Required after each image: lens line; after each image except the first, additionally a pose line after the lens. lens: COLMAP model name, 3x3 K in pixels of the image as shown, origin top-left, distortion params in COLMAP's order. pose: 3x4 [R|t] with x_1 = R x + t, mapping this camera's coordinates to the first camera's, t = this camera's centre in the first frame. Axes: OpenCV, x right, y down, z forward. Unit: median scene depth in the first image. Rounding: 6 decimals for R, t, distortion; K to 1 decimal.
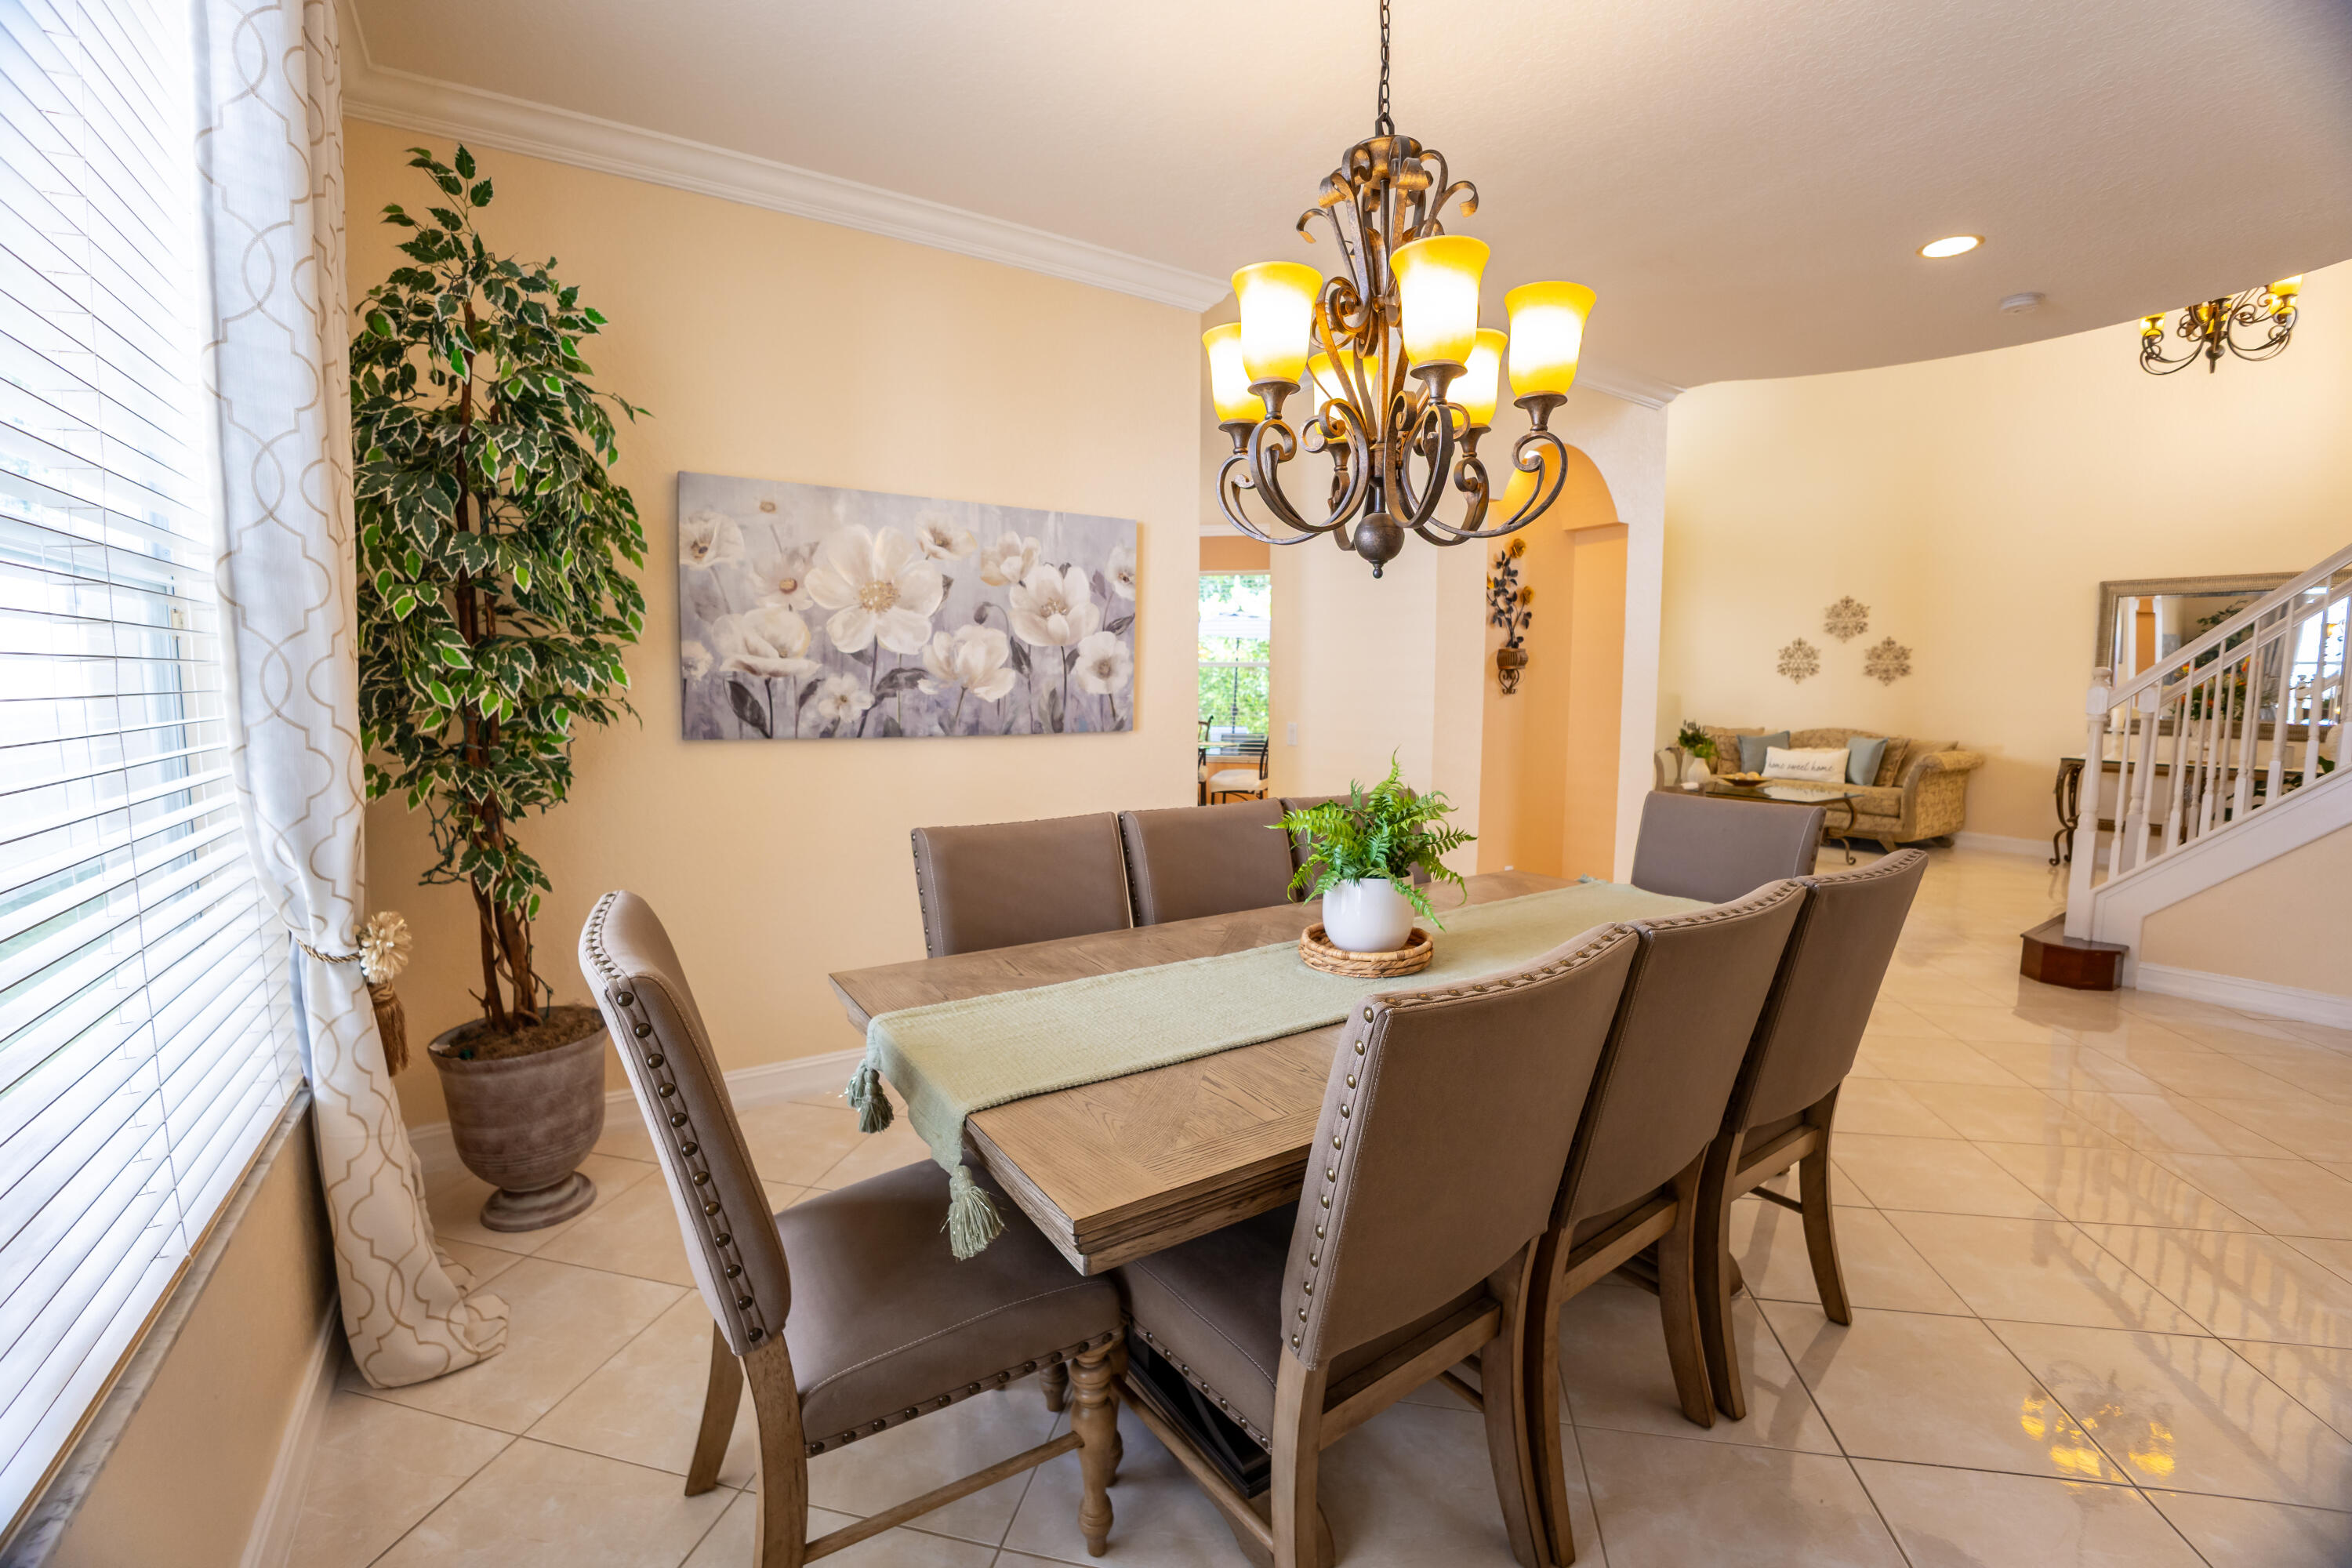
lens RADIAL K [[966.2, 0, 1180.9], [0, 966.2, 772.4], [0, 0, 1]] dist [-0.044677, 0.000490]
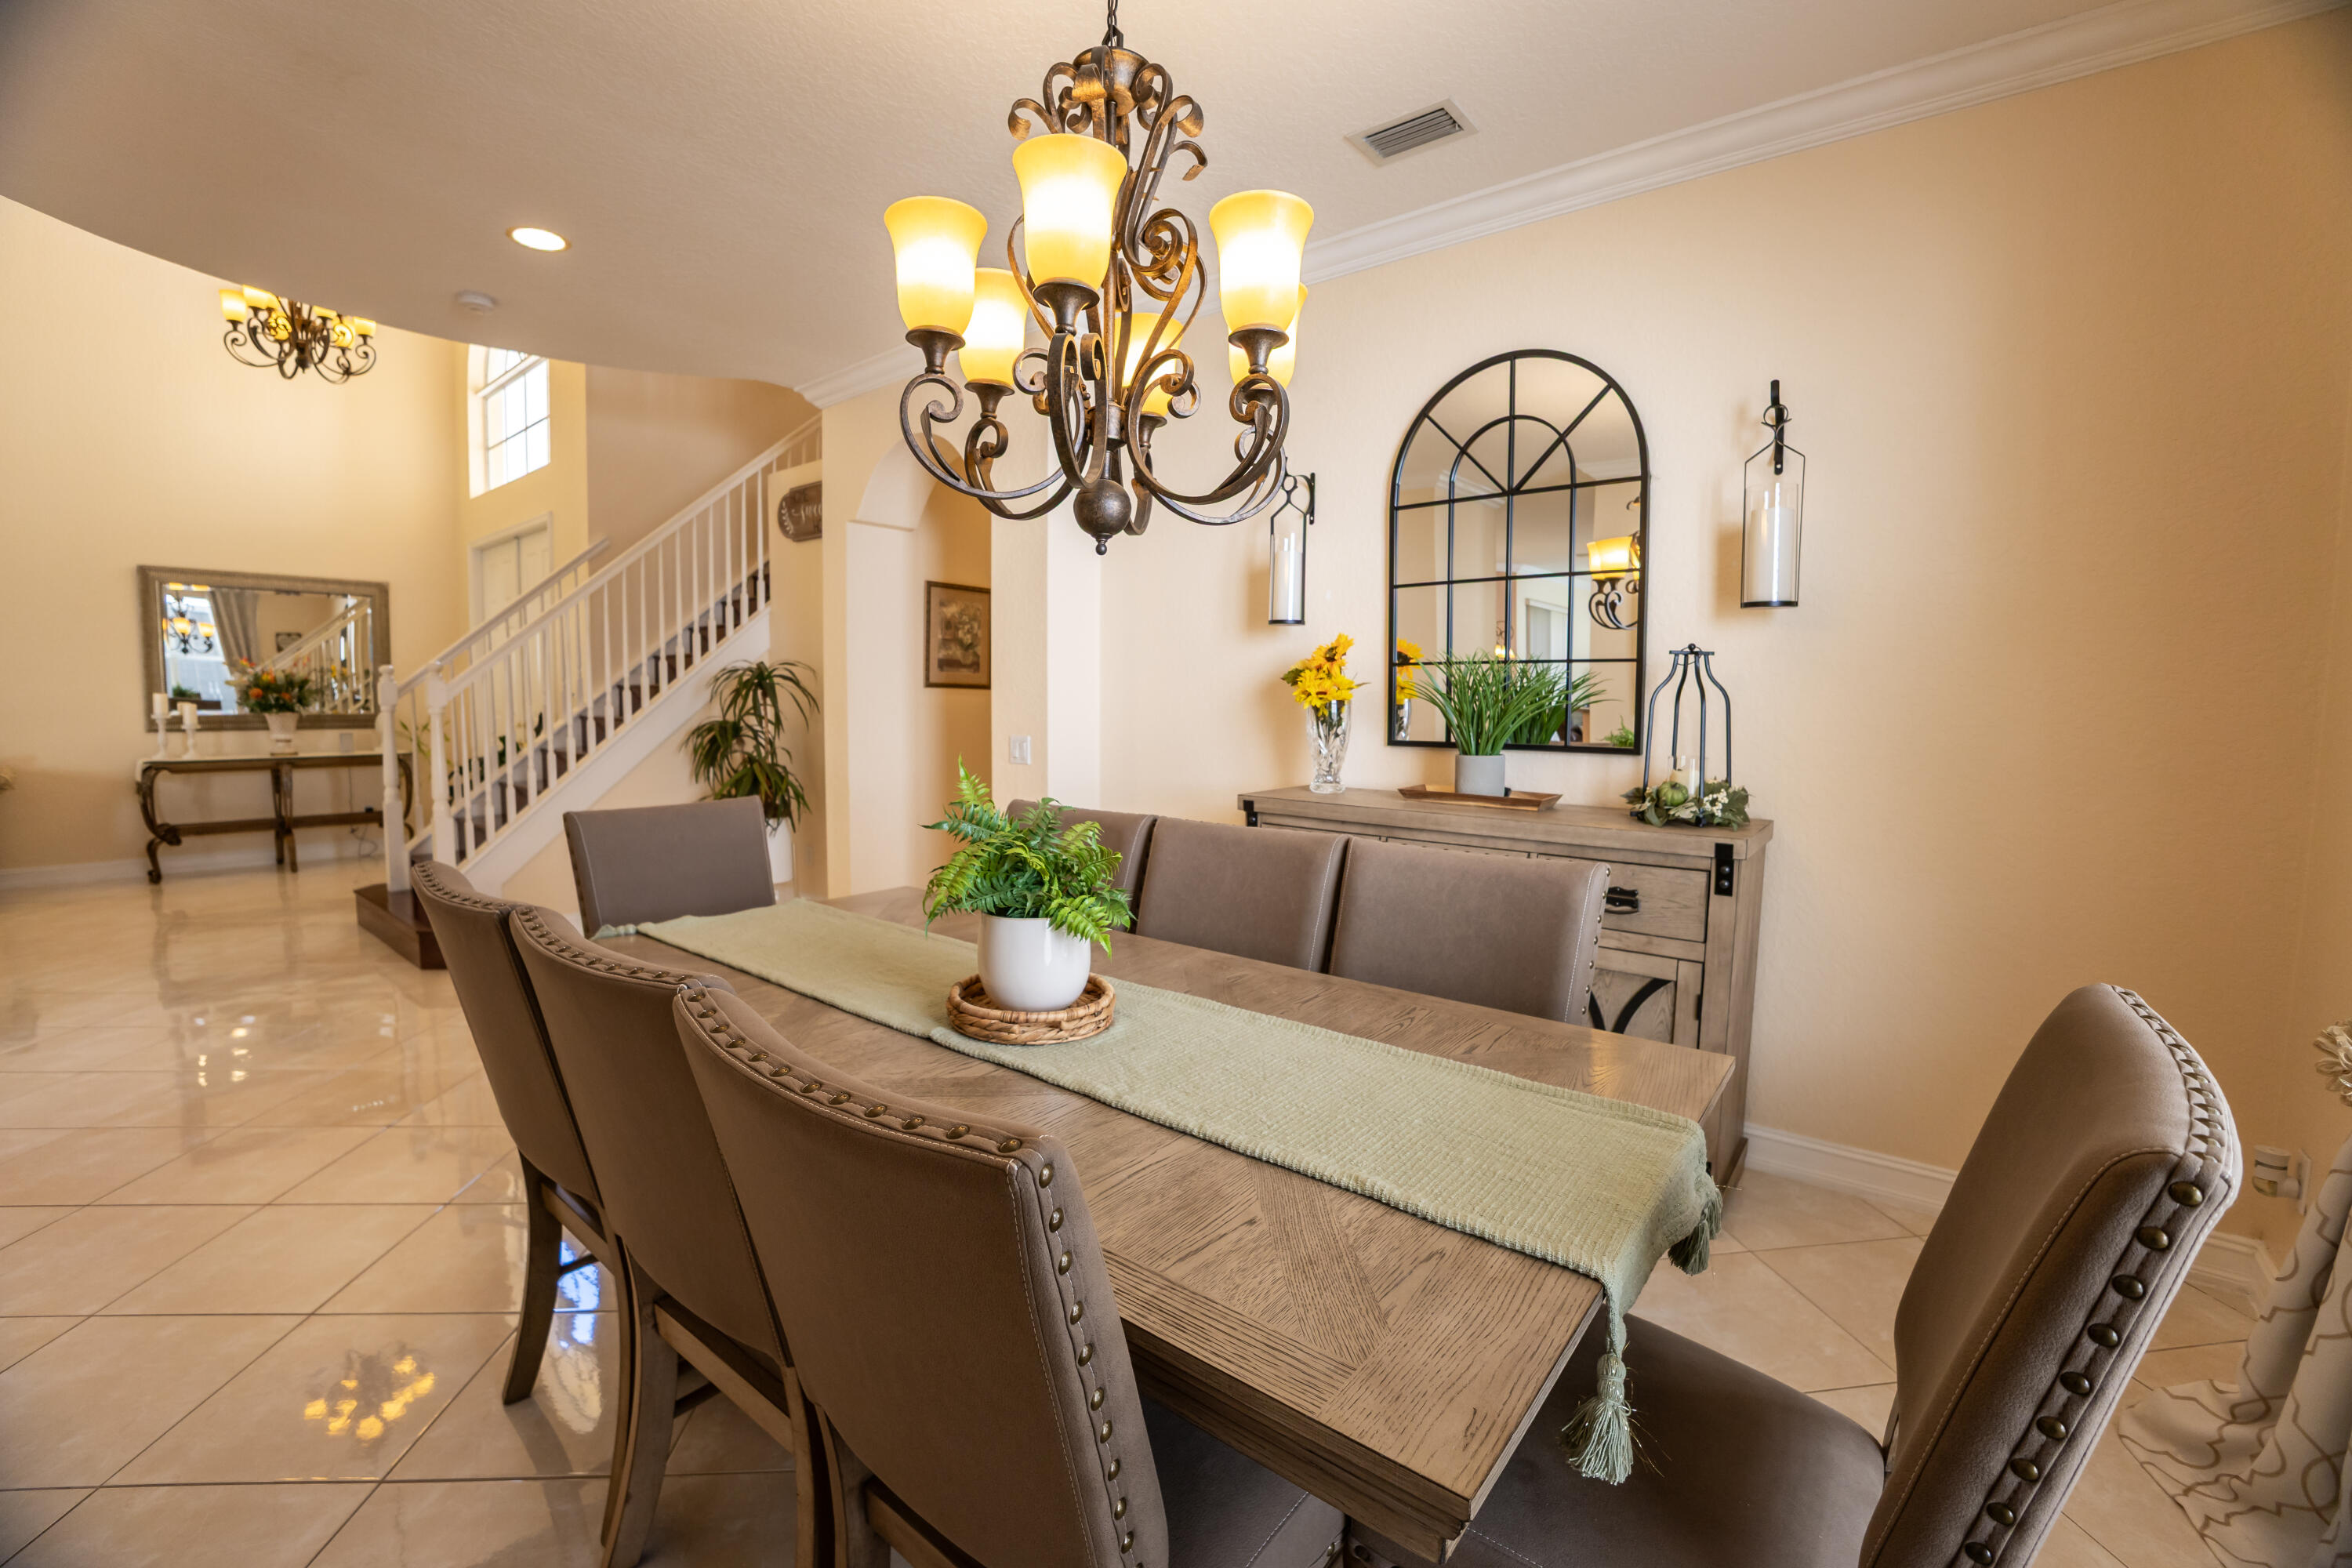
lens RADIAL K [[966.2, 0, 1180.9], [0, 966.2, 772.4], [0, 0, 1]] dist [-0.044677, 0.000490]
pose [[-0.299090, -0.084462, 0.950479, -0.329846], [0.078997, 0.990464, 0.112874, -0.050311], [-0.950949, 0.108844, -0.289566, 0.605605]]
